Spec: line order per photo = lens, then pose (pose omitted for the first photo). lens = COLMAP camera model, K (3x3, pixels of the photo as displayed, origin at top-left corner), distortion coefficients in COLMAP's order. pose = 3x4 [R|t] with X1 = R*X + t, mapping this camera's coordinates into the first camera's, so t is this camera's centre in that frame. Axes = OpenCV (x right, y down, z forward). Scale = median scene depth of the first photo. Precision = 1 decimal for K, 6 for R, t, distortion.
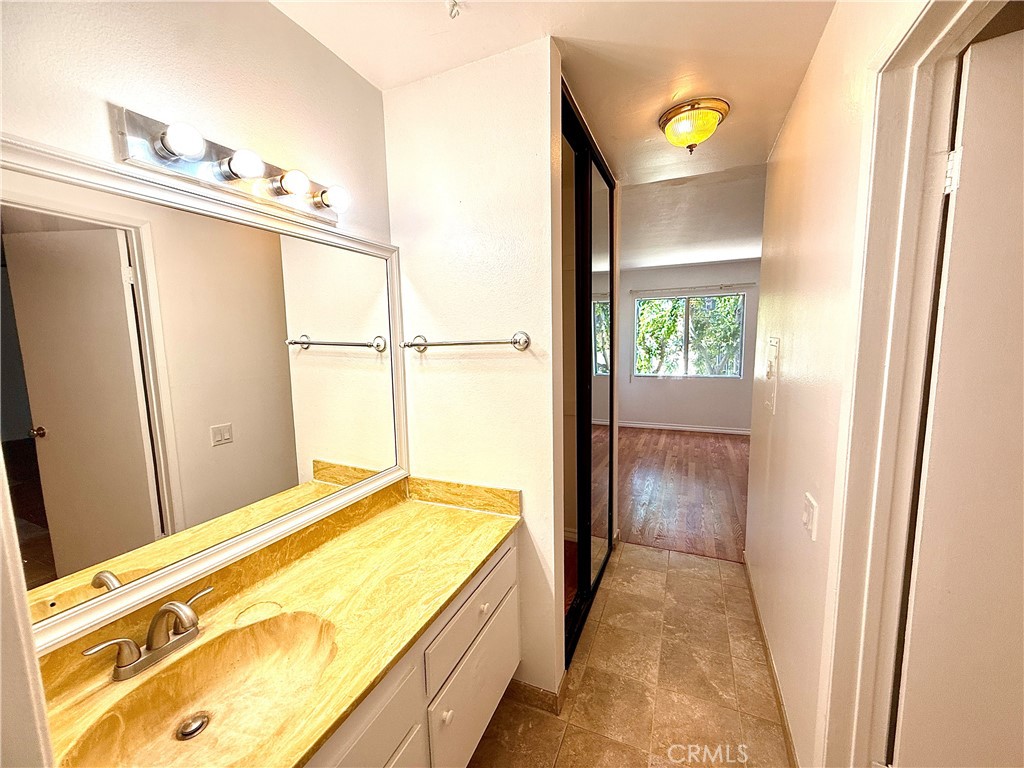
lens RADIAL K [[408.2, 0, 514.6], [0, 408.2, 385.6], [0, 0, 1]] dist [0.000035, -0.000016]
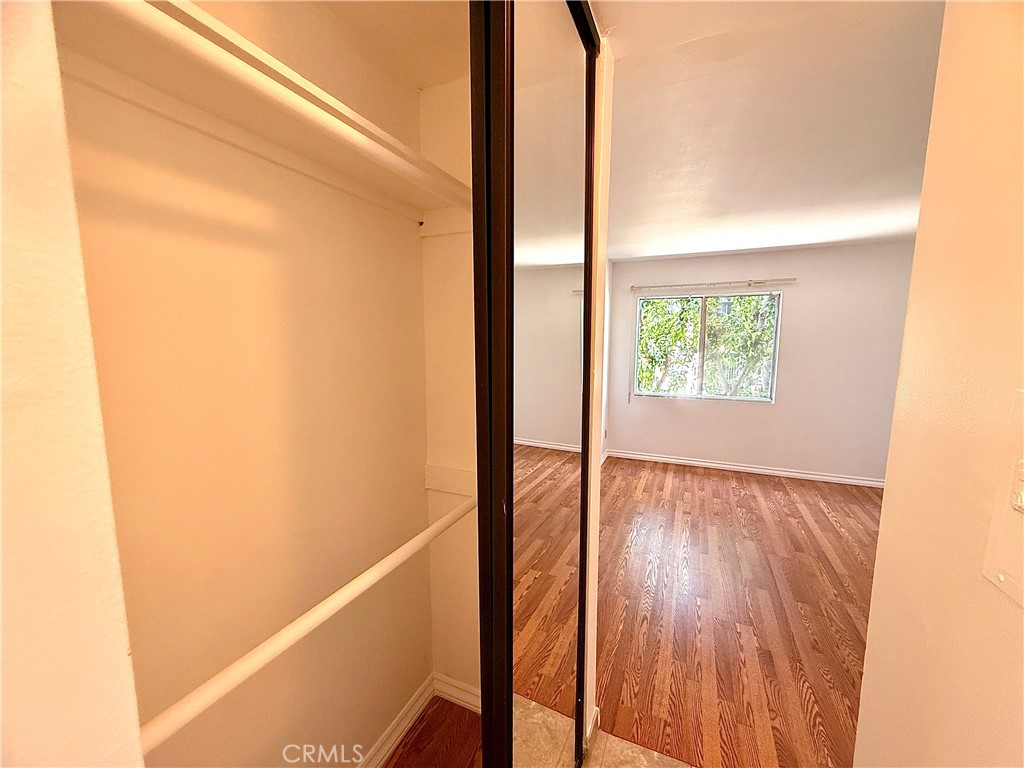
lens RADIAL K [[408.2, 0, 509.8], [0, 408.2, 385.6], [0, 0, 1]] dist [0.000035, -0.000016]
pose [[0.999705, 0.021322, -0.011594, 0.062240], [-0.021323, 0.999773, -0.000029, -0.037602], [0.011591, 0.000277, 0.999933, 0.209178]]
